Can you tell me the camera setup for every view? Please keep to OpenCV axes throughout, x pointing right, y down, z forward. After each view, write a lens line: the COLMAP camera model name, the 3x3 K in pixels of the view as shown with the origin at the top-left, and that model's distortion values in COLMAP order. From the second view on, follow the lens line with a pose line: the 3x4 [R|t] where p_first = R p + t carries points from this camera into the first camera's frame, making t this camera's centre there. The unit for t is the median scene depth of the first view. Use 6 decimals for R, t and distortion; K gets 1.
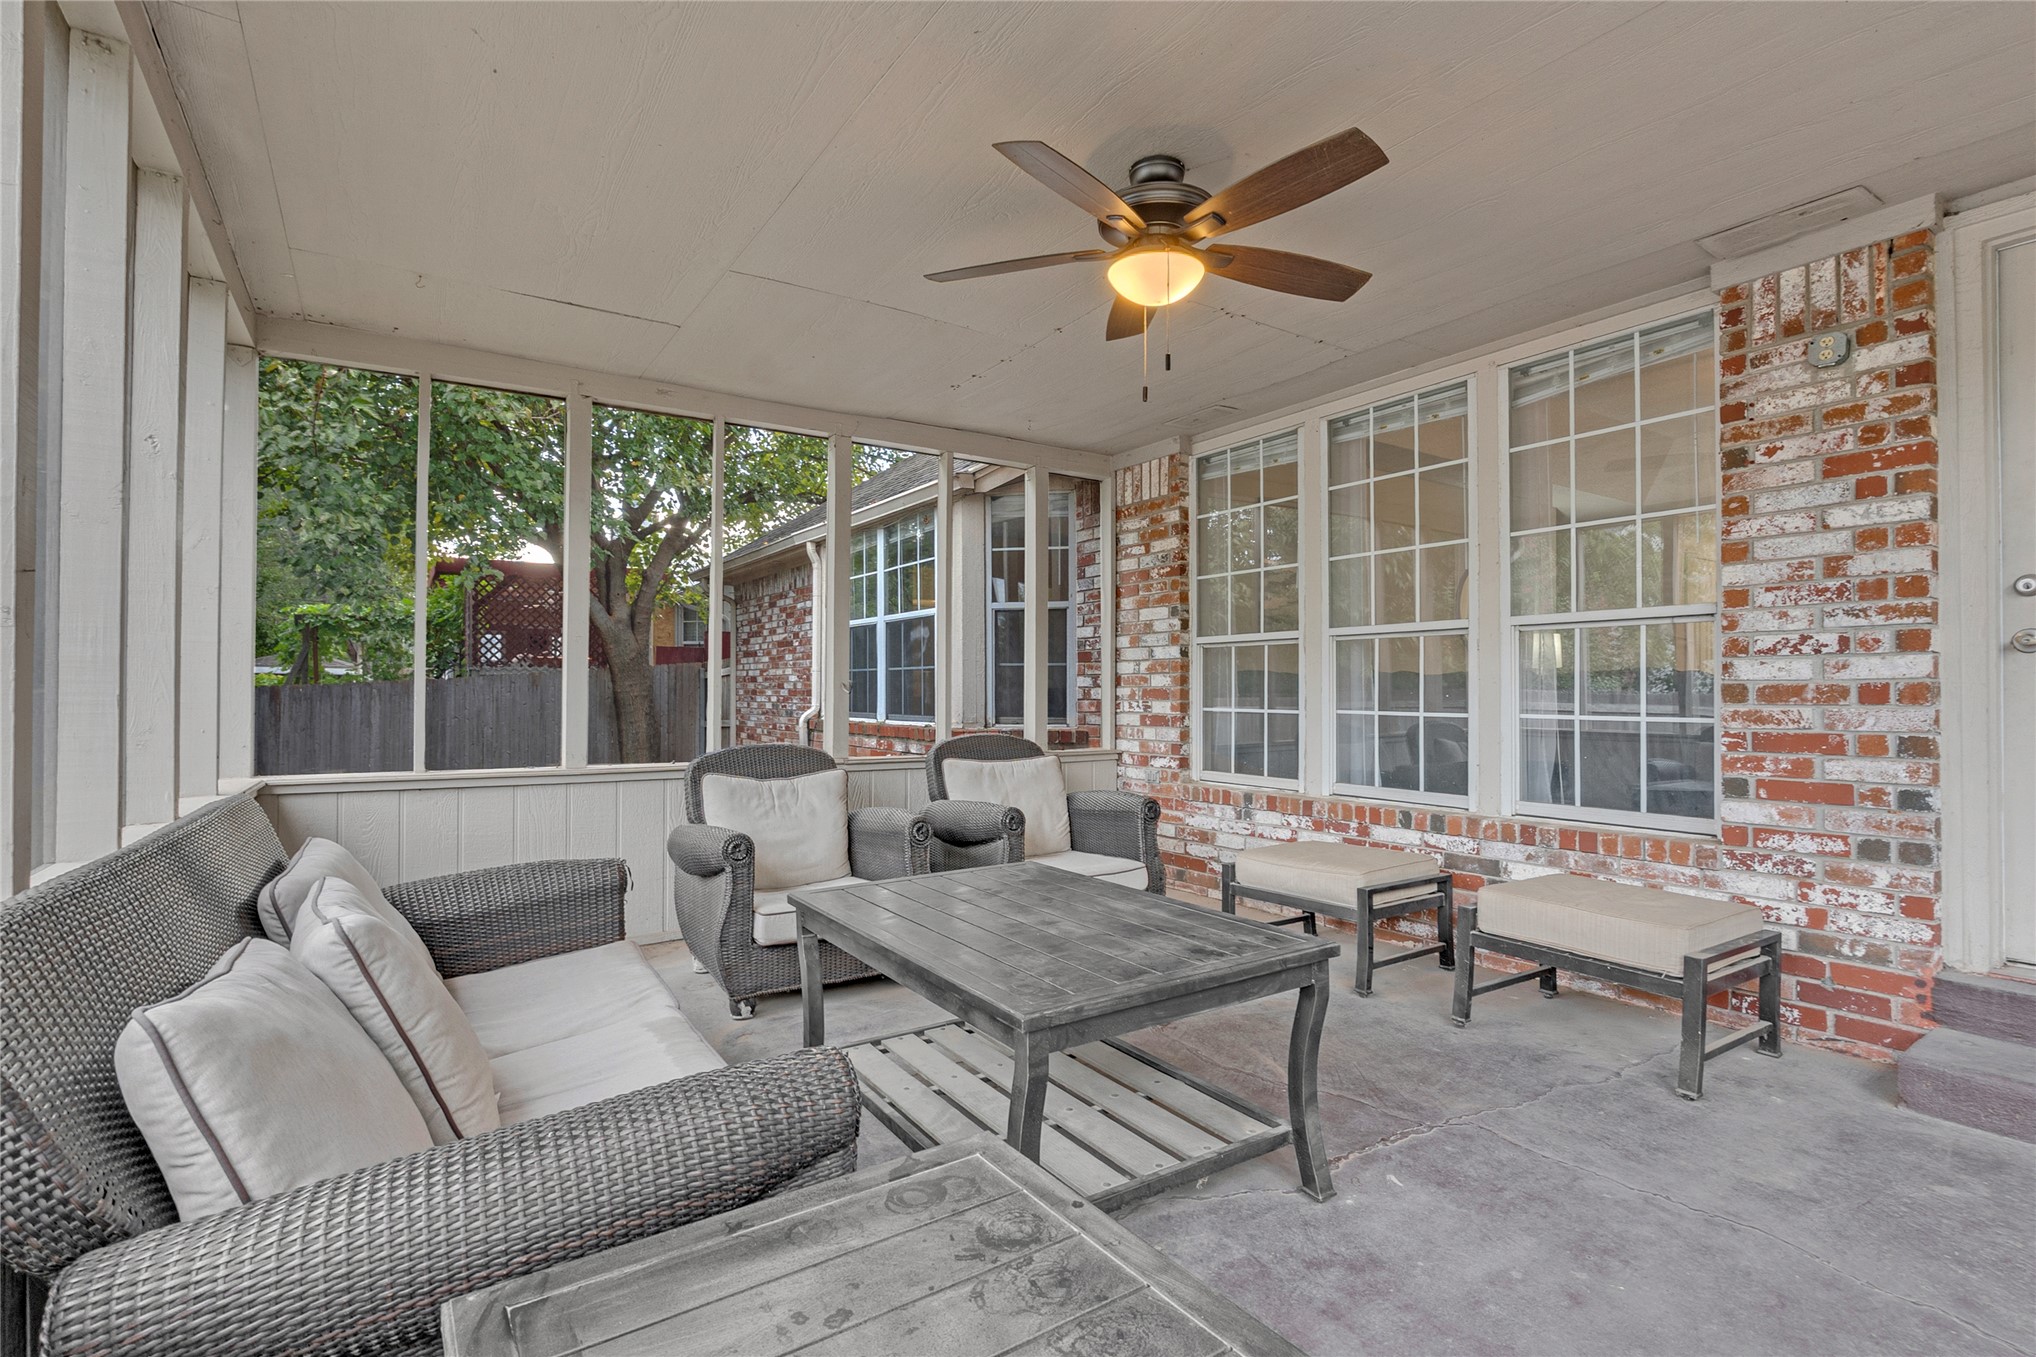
lens RADIAL K [[966.5, 0, 966.2], [0, 966.5, 669.7], [0, 0, 1]] dist [-0.021191, 0.000173]
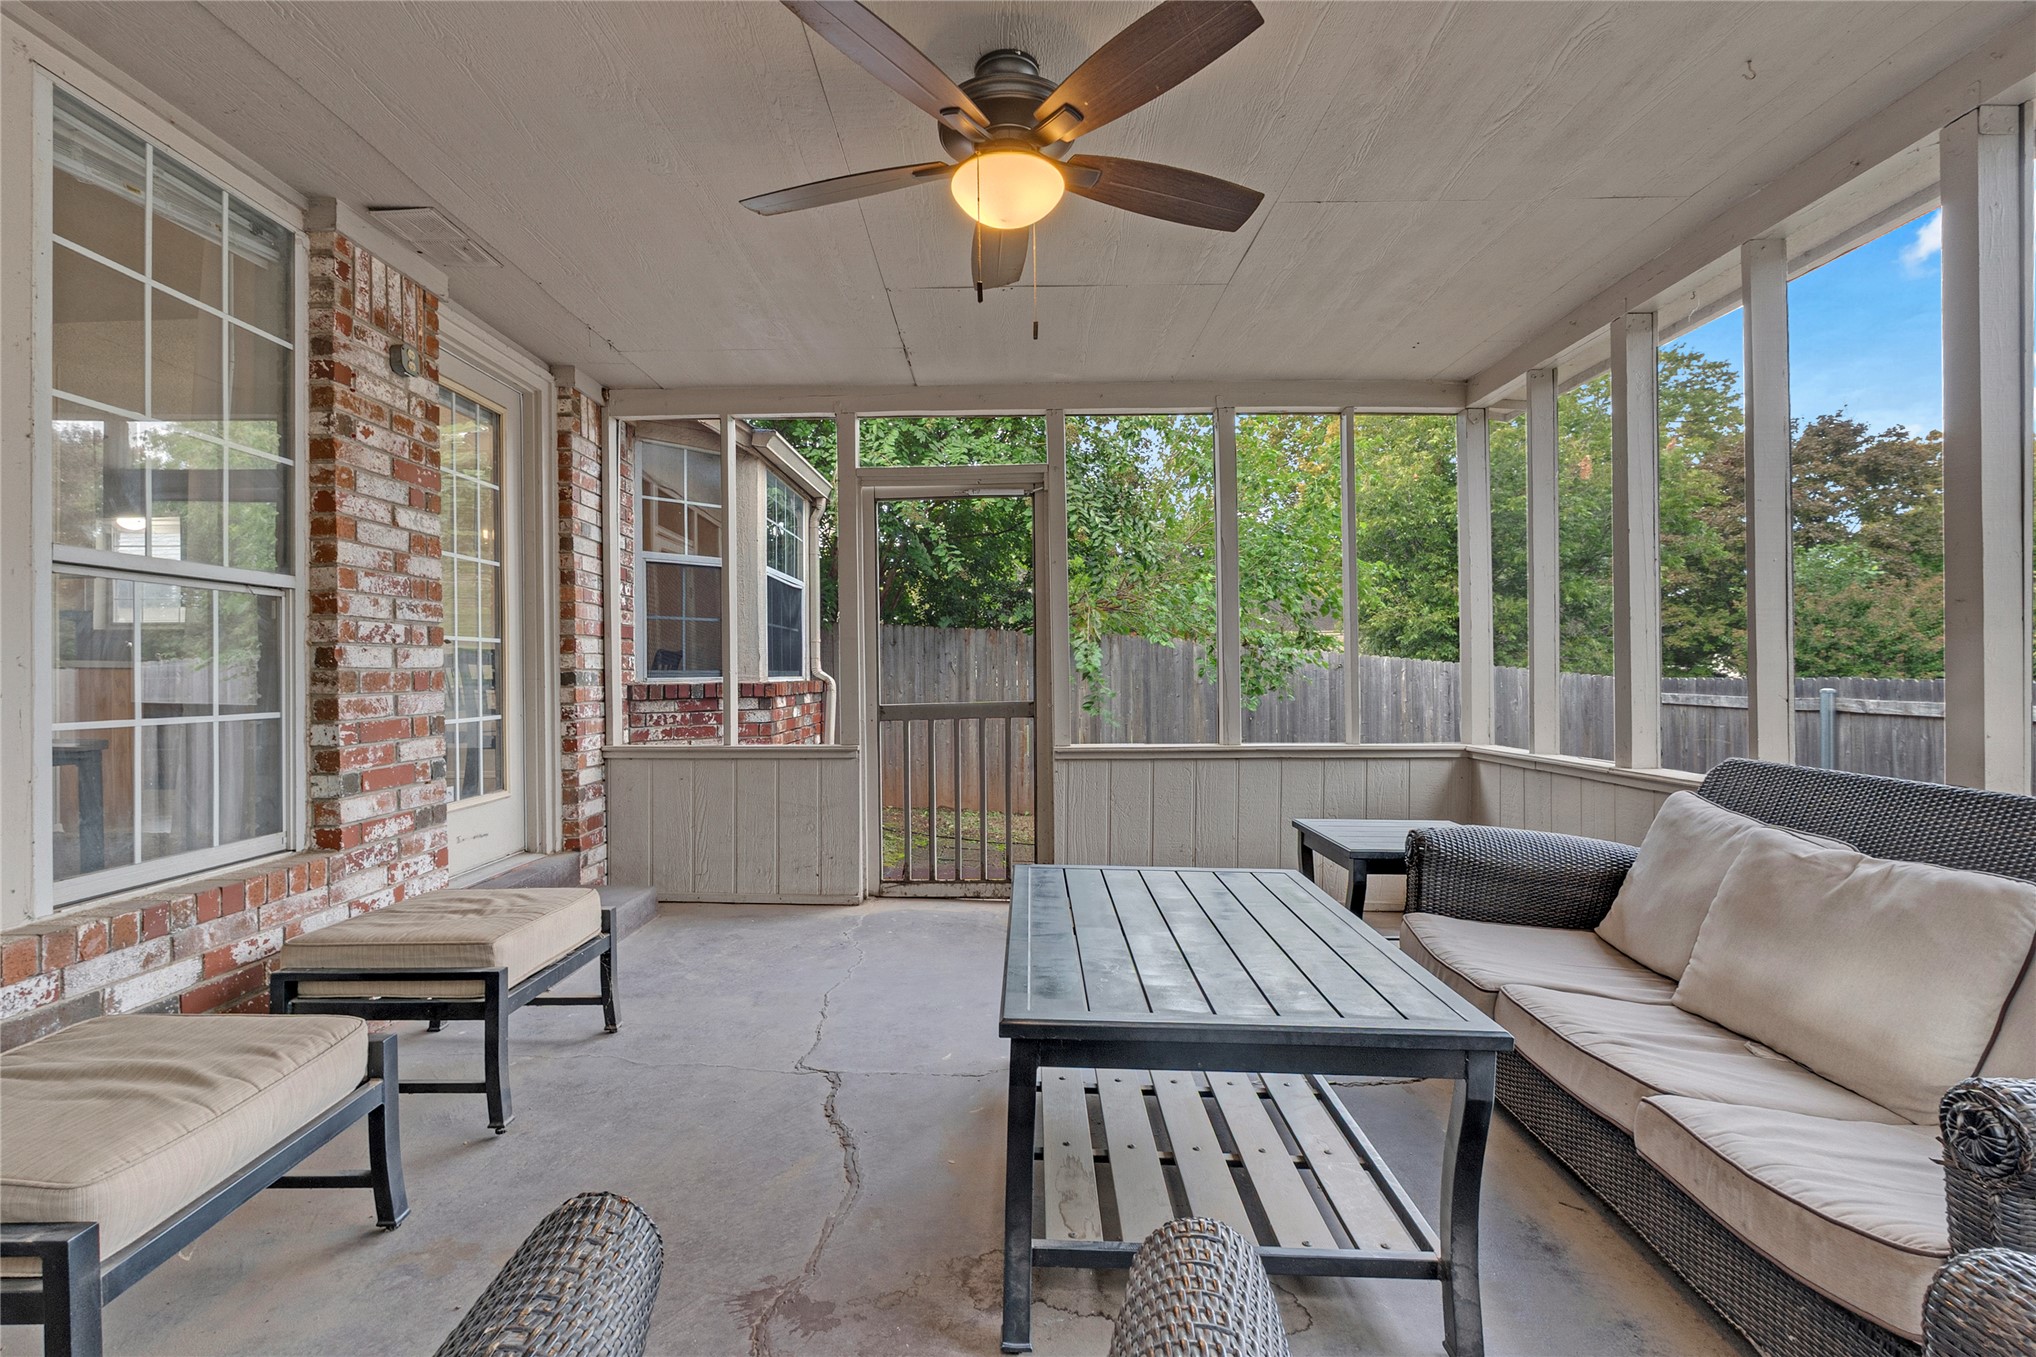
lens RADIAL K [[966.5, 0, 966.2], [0, 966.5, 669.7], [0, 0, 1]] dist [-0.021191, 0.000173]
pose [[-0.842586, 0.002898, 0.538554, -0.132802], [-0.009442, 0.999752, -0.020153, 0.017892], [-0.538480, -0.022066, -0.842350, 1.007989]]
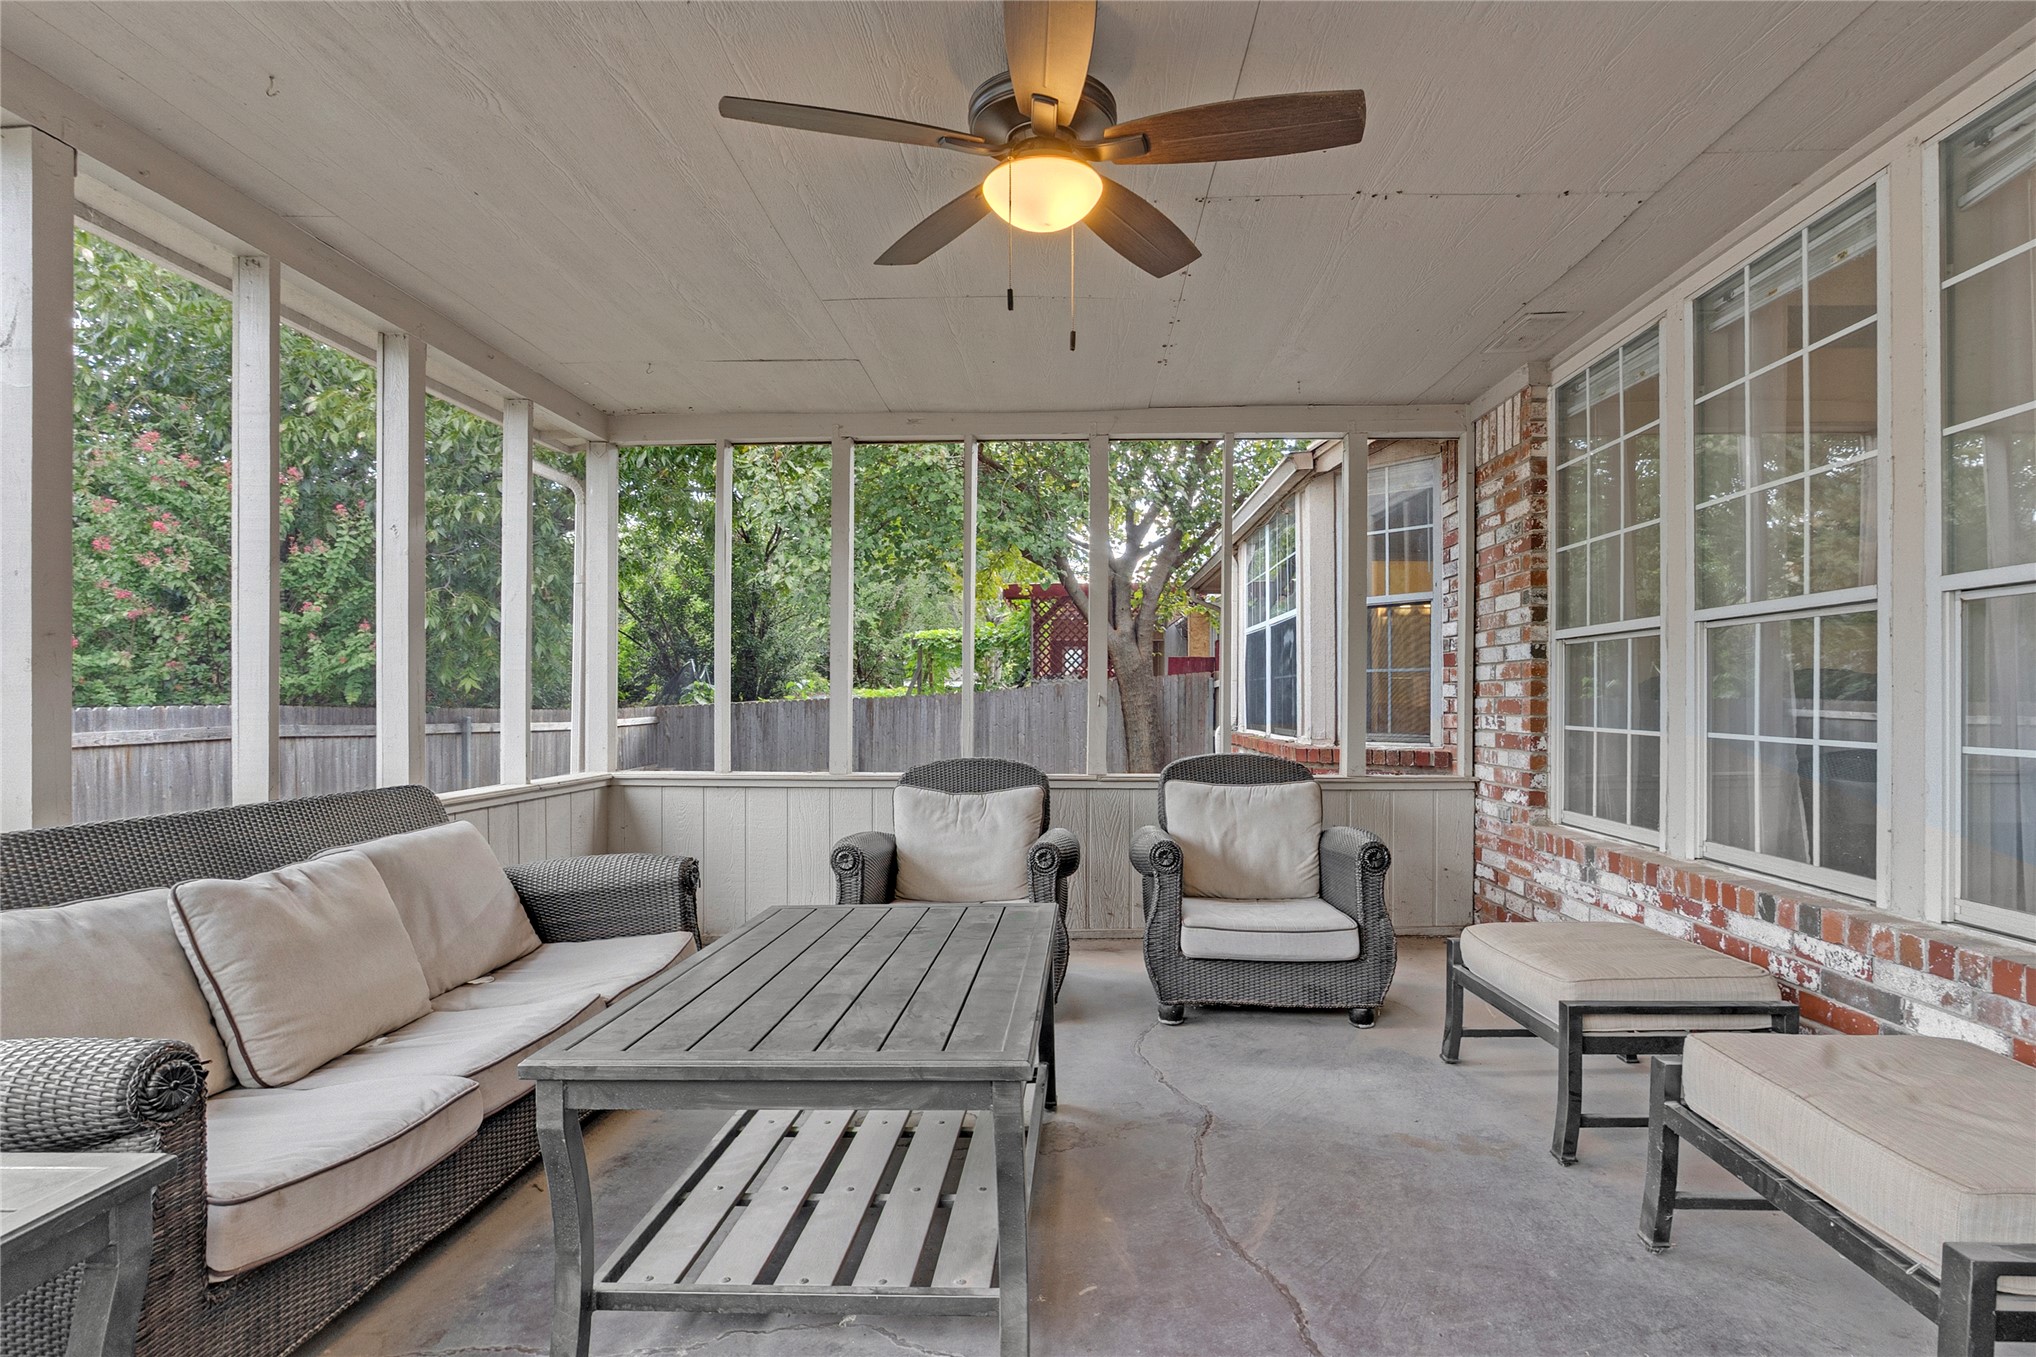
lens RADIAL K [[963.4, 0, 1033.9], [0, 963.4, 690.1], [0, 0, 1]] dist [-0.010819, 0.001166]
pose [[0.829157, -0.008133, -0.558956, 0.375462], [0.015580, 0.999842, 0.008563, -0.000528], [0.558798, -0.015808, 0.829153, 0.191605]]
